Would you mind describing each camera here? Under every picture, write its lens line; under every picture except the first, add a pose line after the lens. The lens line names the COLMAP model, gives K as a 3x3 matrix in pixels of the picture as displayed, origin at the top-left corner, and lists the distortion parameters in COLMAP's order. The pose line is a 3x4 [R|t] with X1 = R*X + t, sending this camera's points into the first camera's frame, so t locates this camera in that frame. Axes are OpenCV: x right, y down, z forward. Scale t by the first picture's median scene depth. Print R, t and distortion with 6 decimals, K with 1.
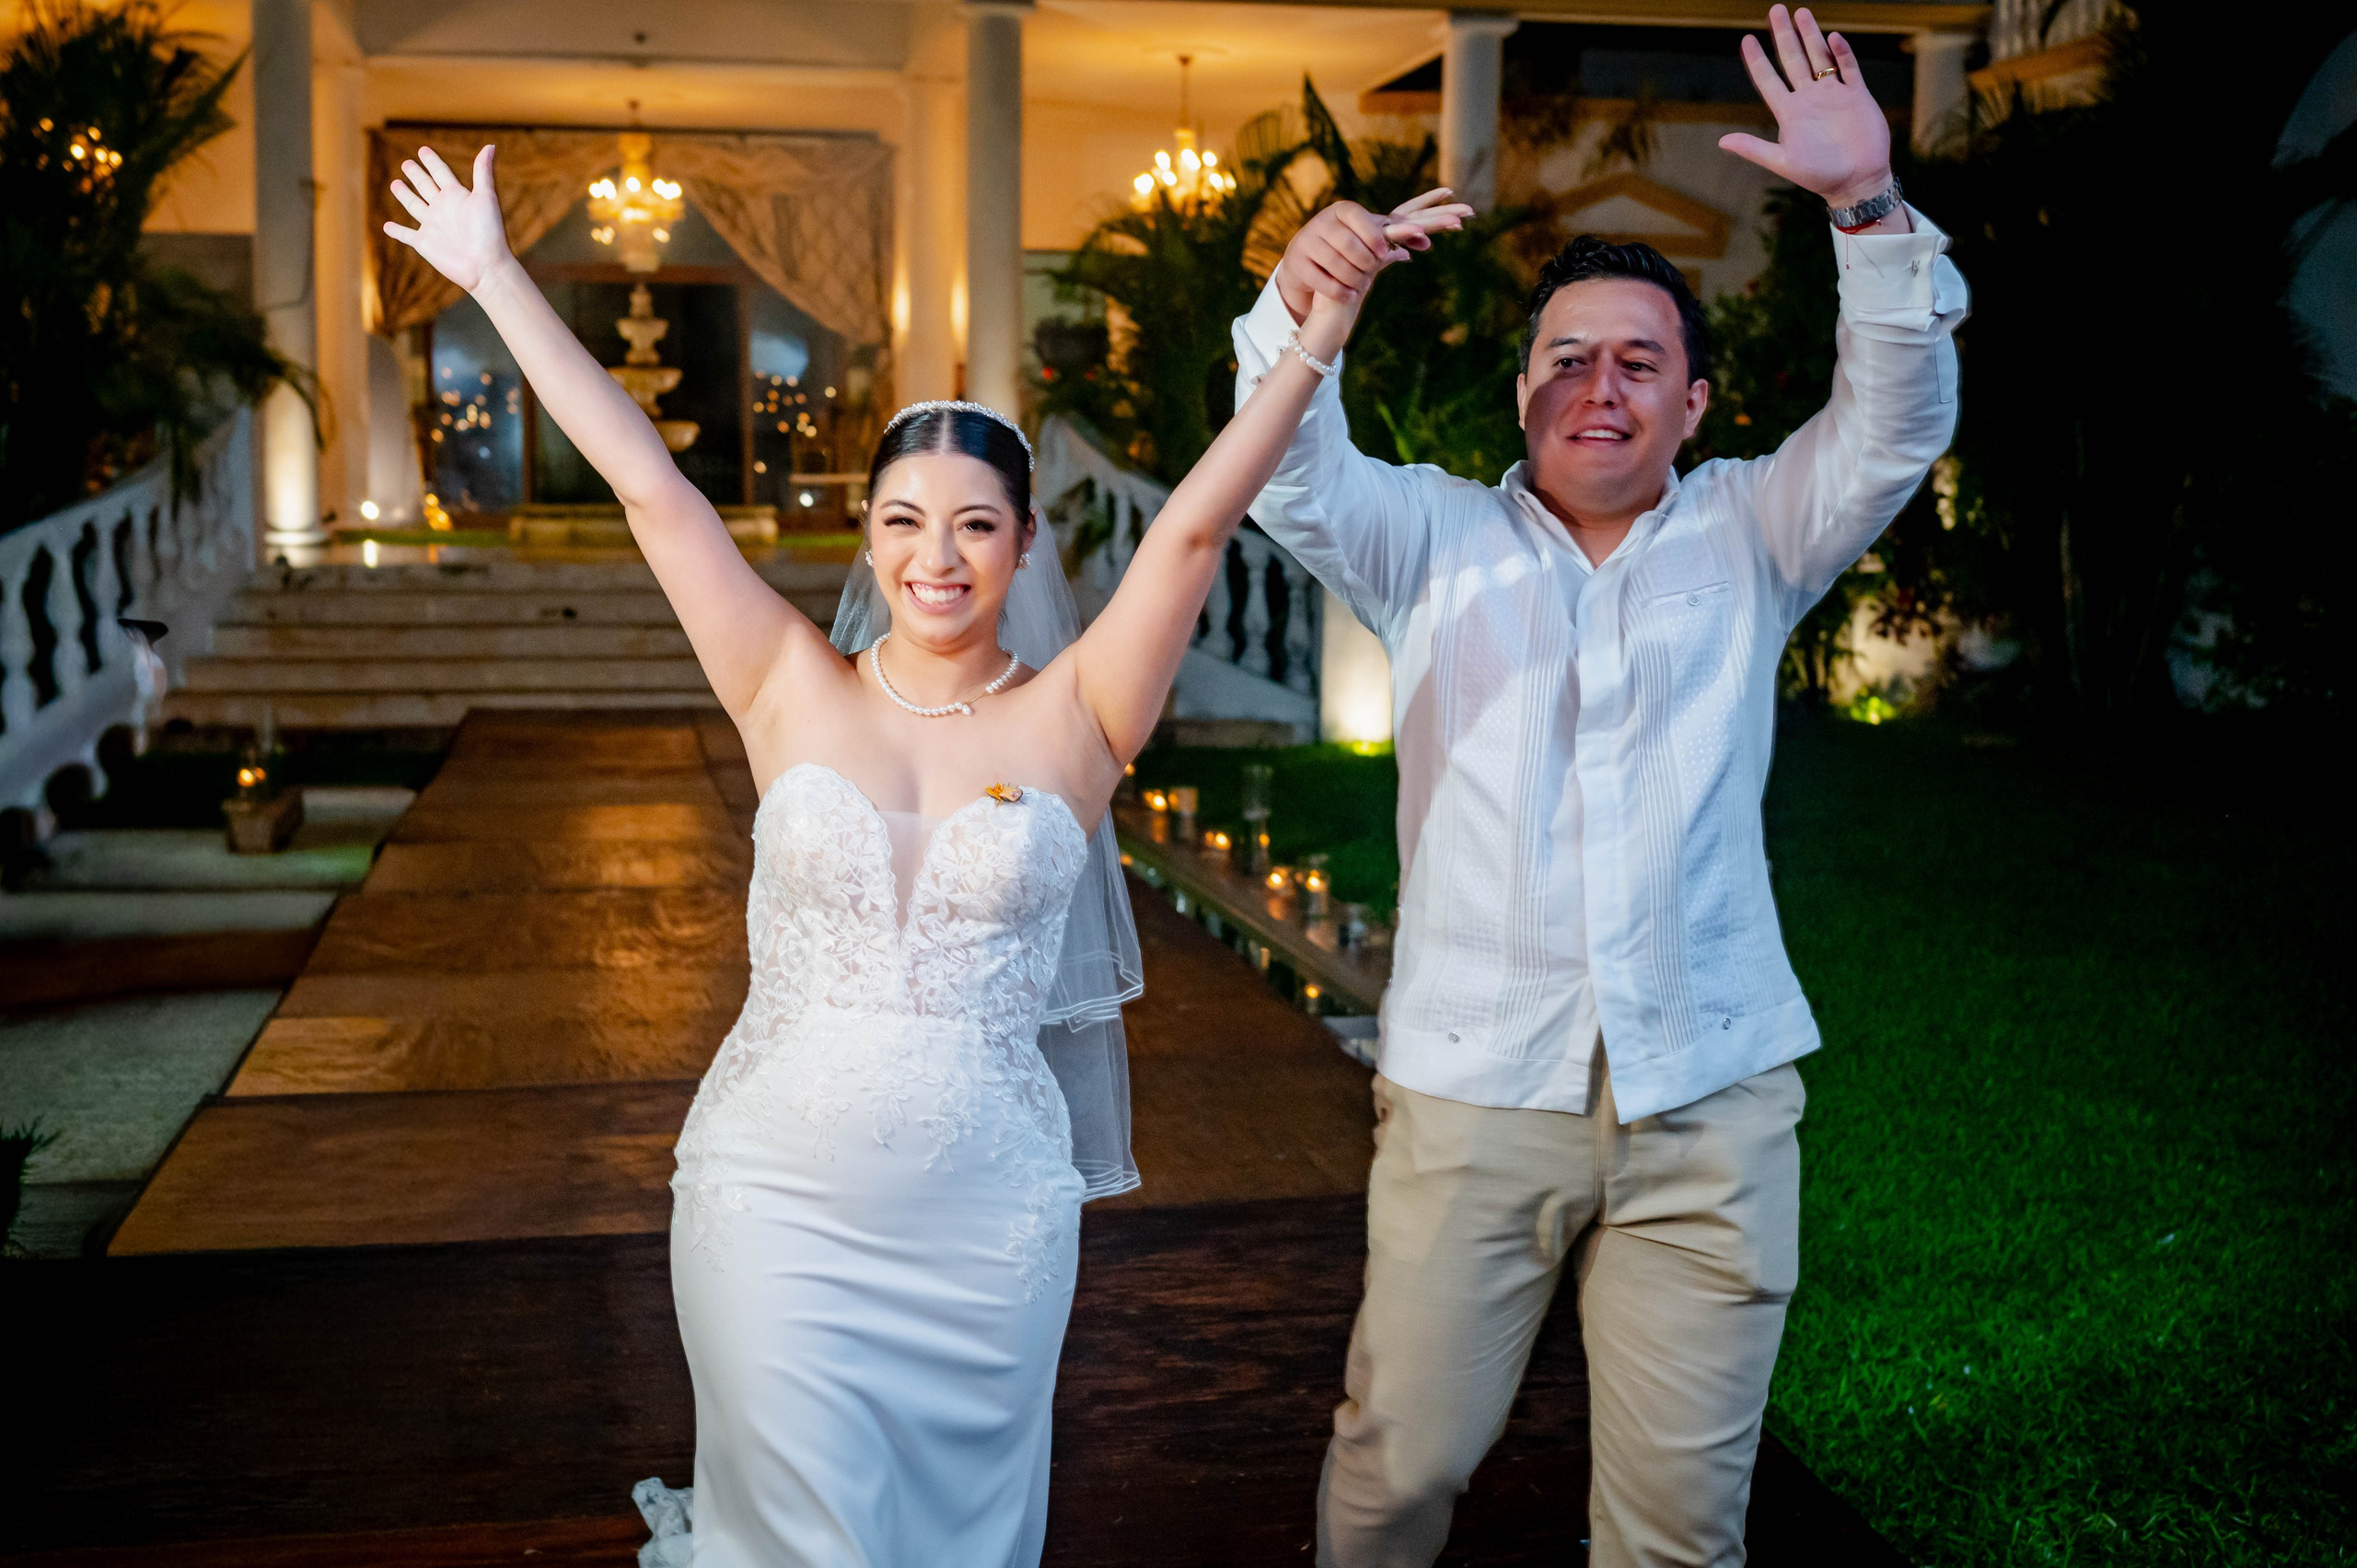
lens RADIAL K [[3118.5, 0, 1174.0], [0, 3118.5, 790.2], [0, 0, 1]] dist [-0.001929, 0.012862]
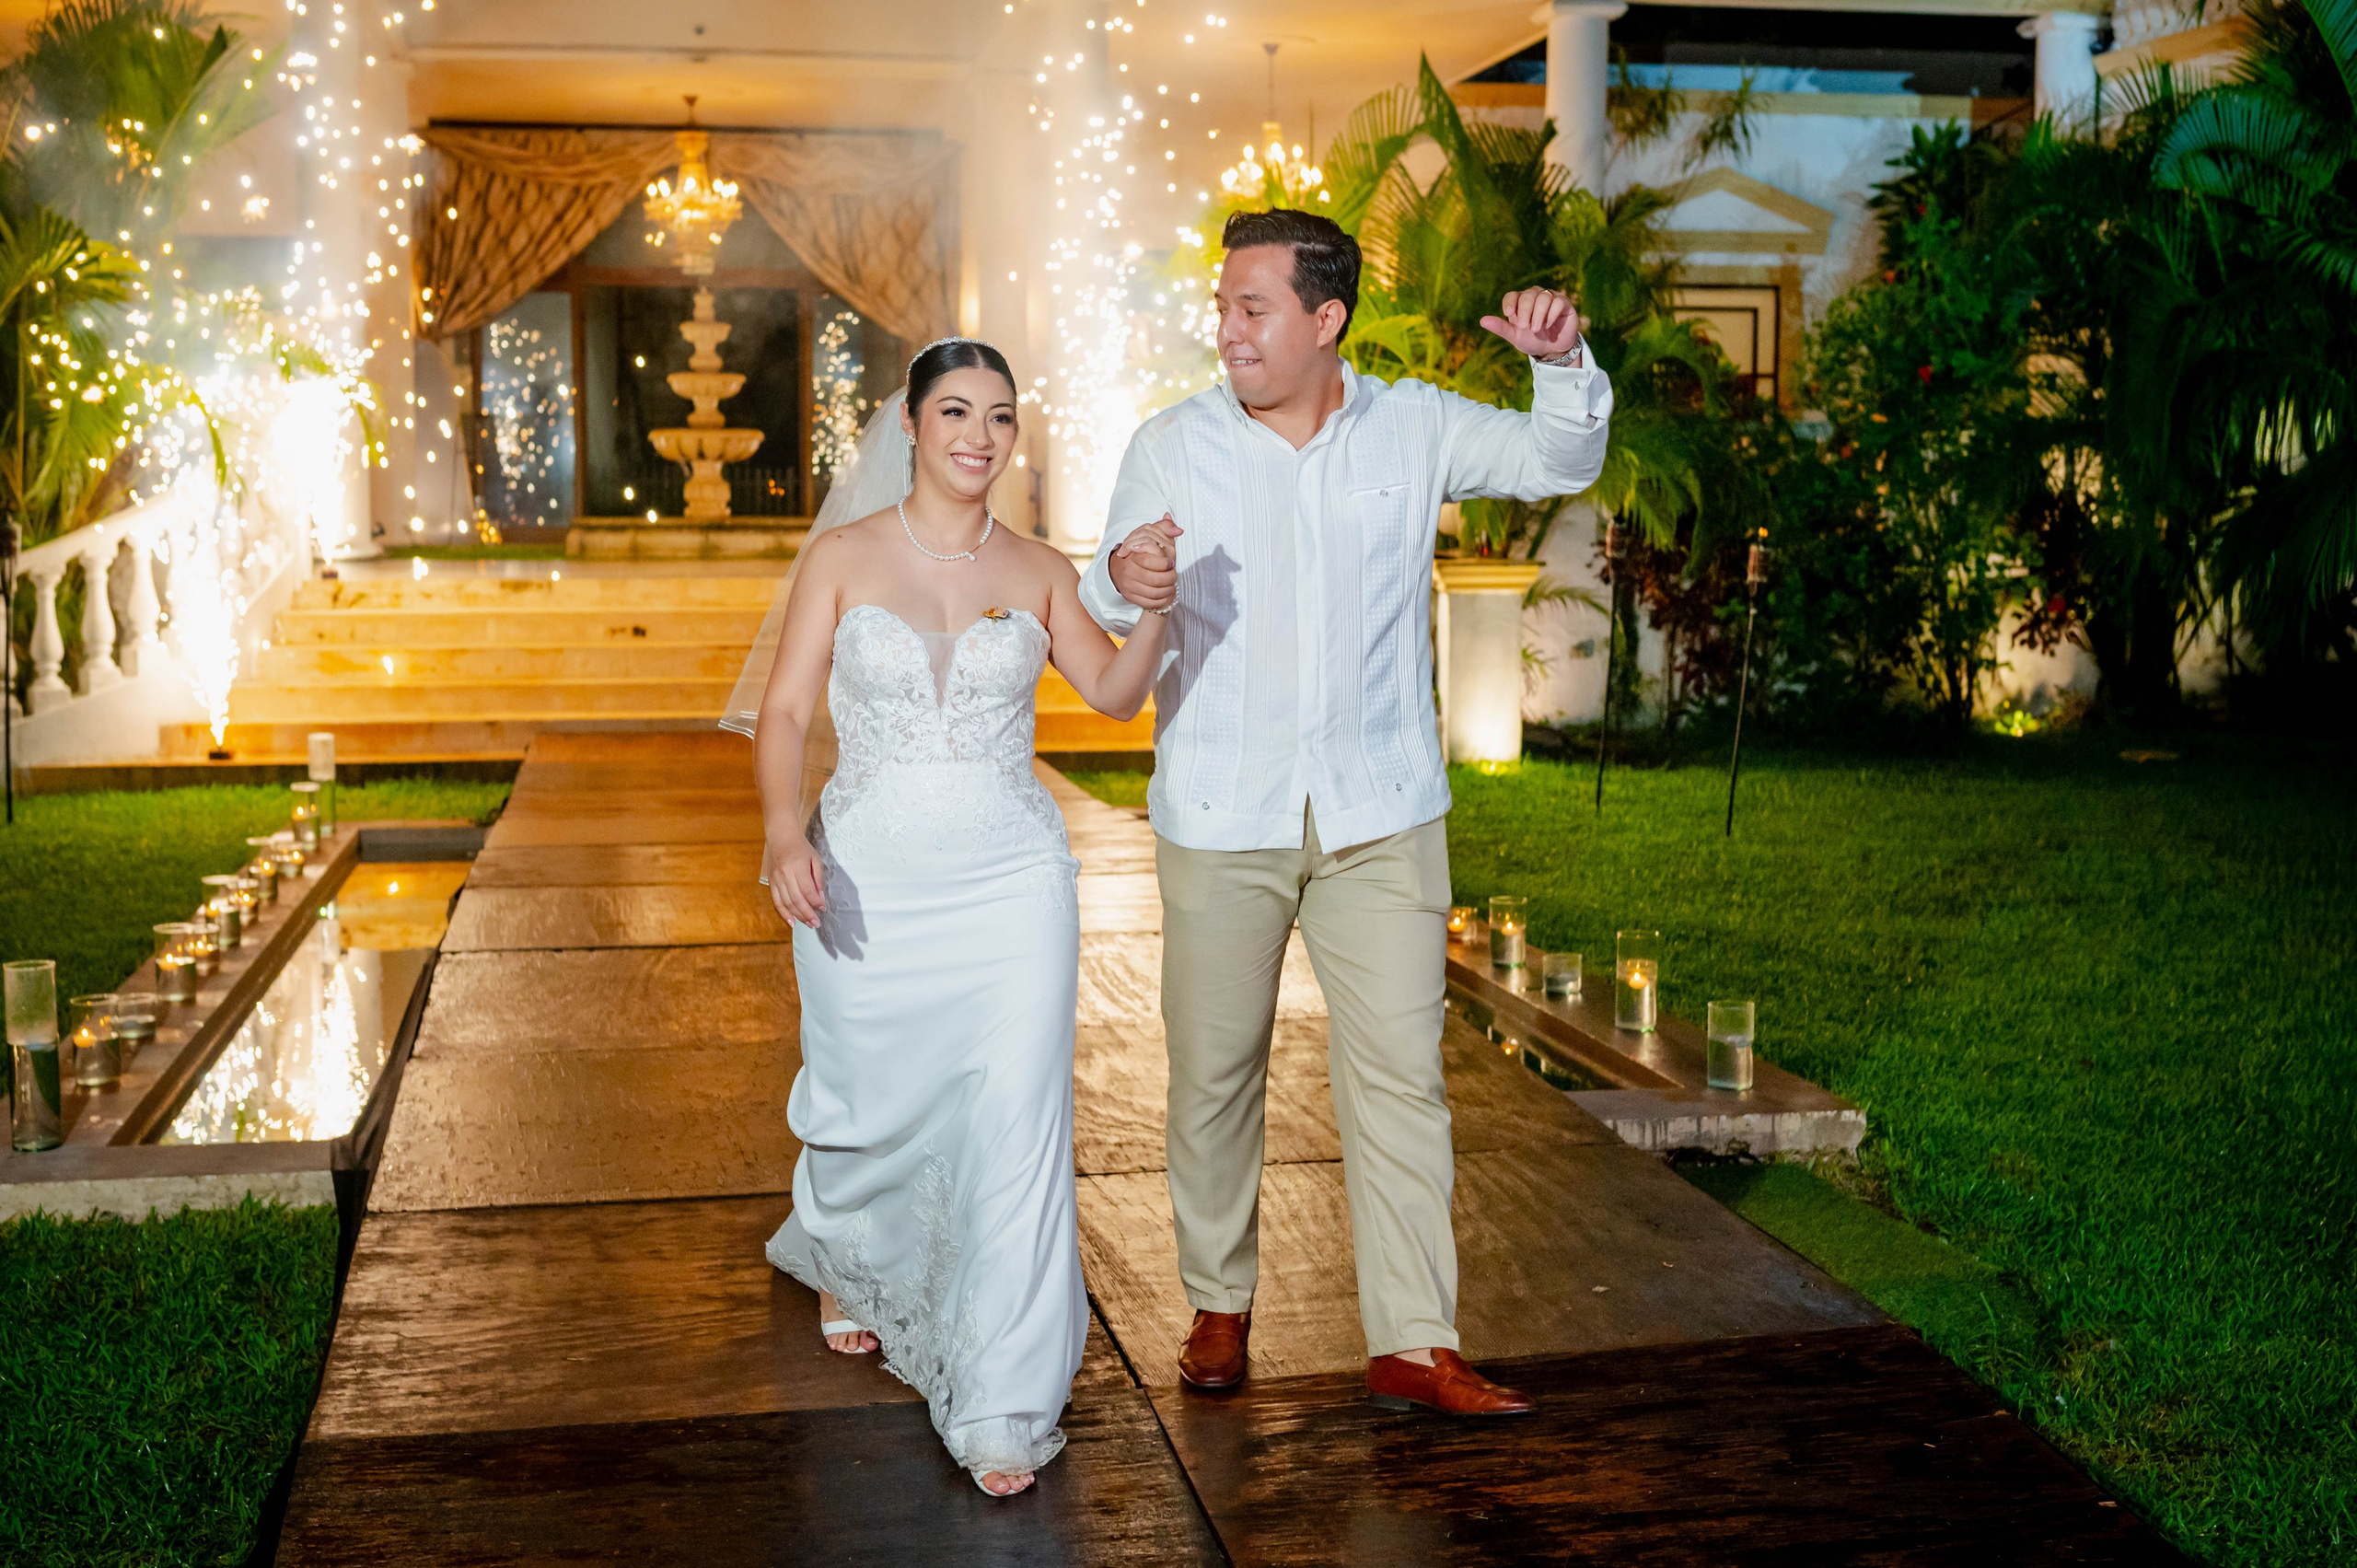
lens RADIAL K [[2709.0, 0, 1101.9], [0, 2709.0, 740.8], [0, 0, 1]] dist [0.001213, -0.018882]
pose [[0.999816, -0.008087, 0.017411, -0.067680], [0.008332, 0.999867, -0.014008, -0.011041], [-0.017295, 0.014150, 0.999750, 0.180670]]
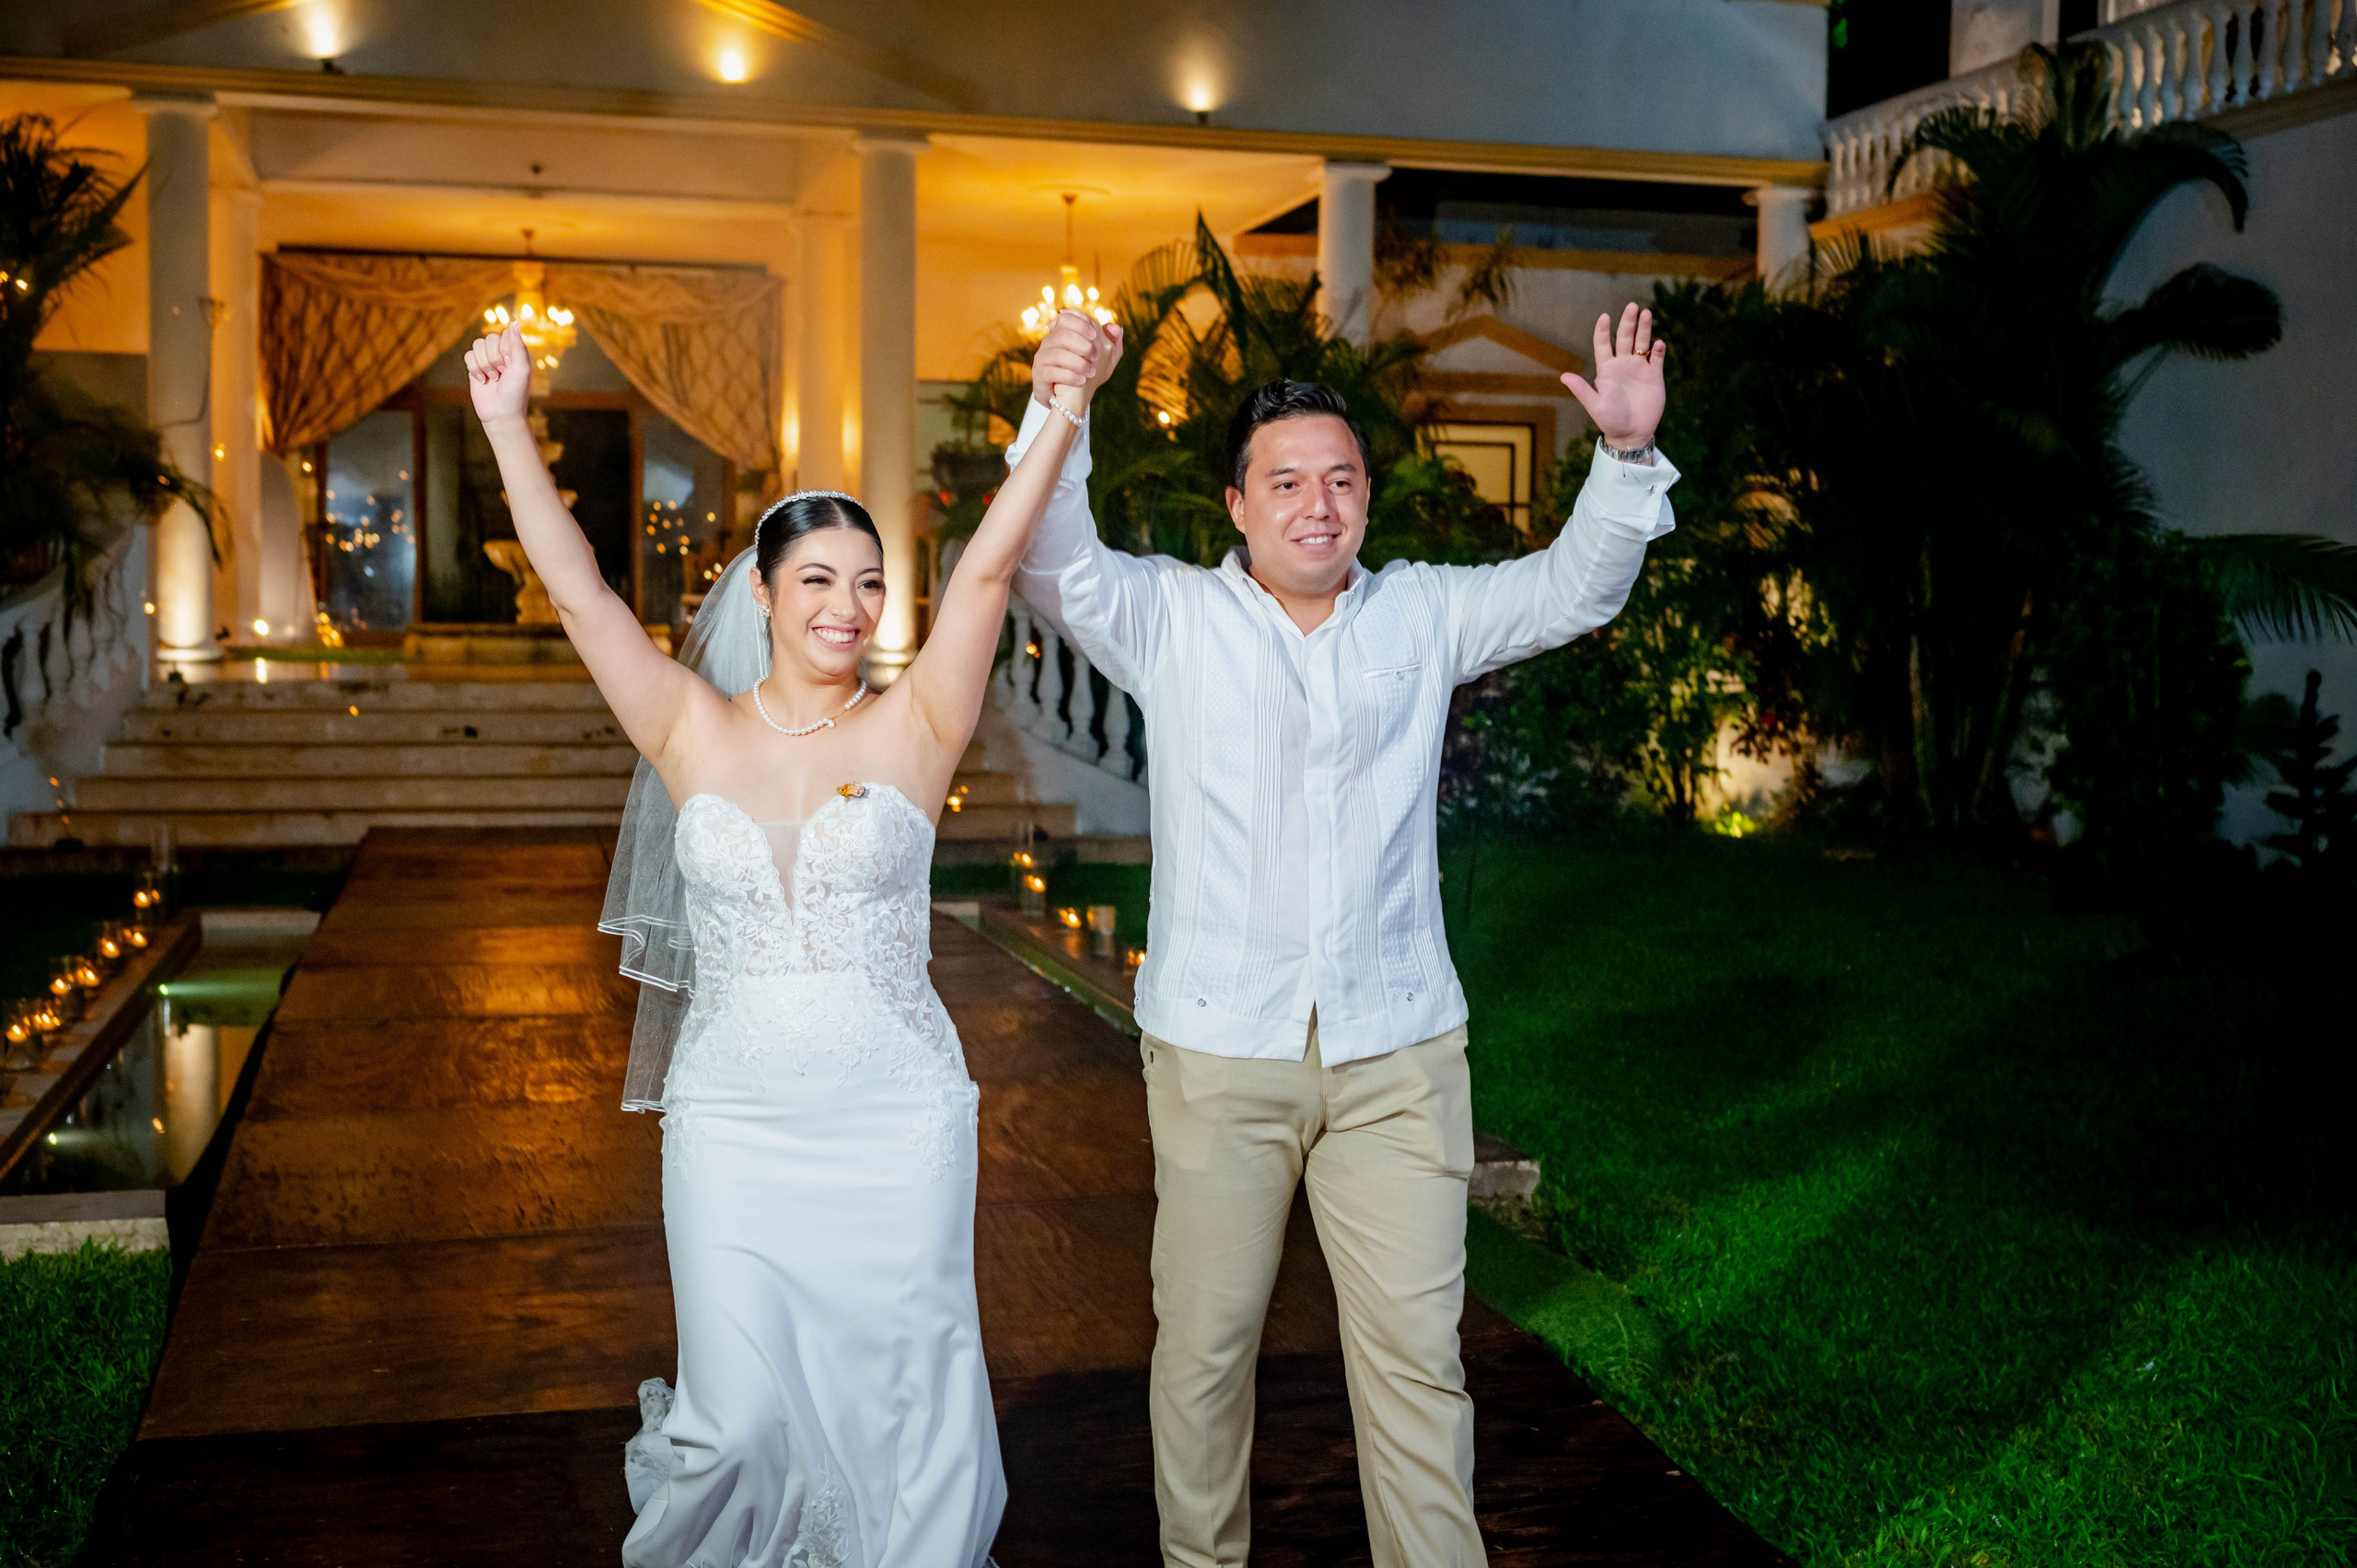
lens RADIAL K [[2726.9, 0, 1181.1], [0, 2726.9, 784.1], [0, 0, 1]] dist [-0.006173, 0.033579]
pose [[0.995831, -0.000714, 0.091213, -0.044766], [0.003785, 0.999431, -0.033506, -0.009112], [-0.091137, 0.033712, 0.995268, 0.103350]]
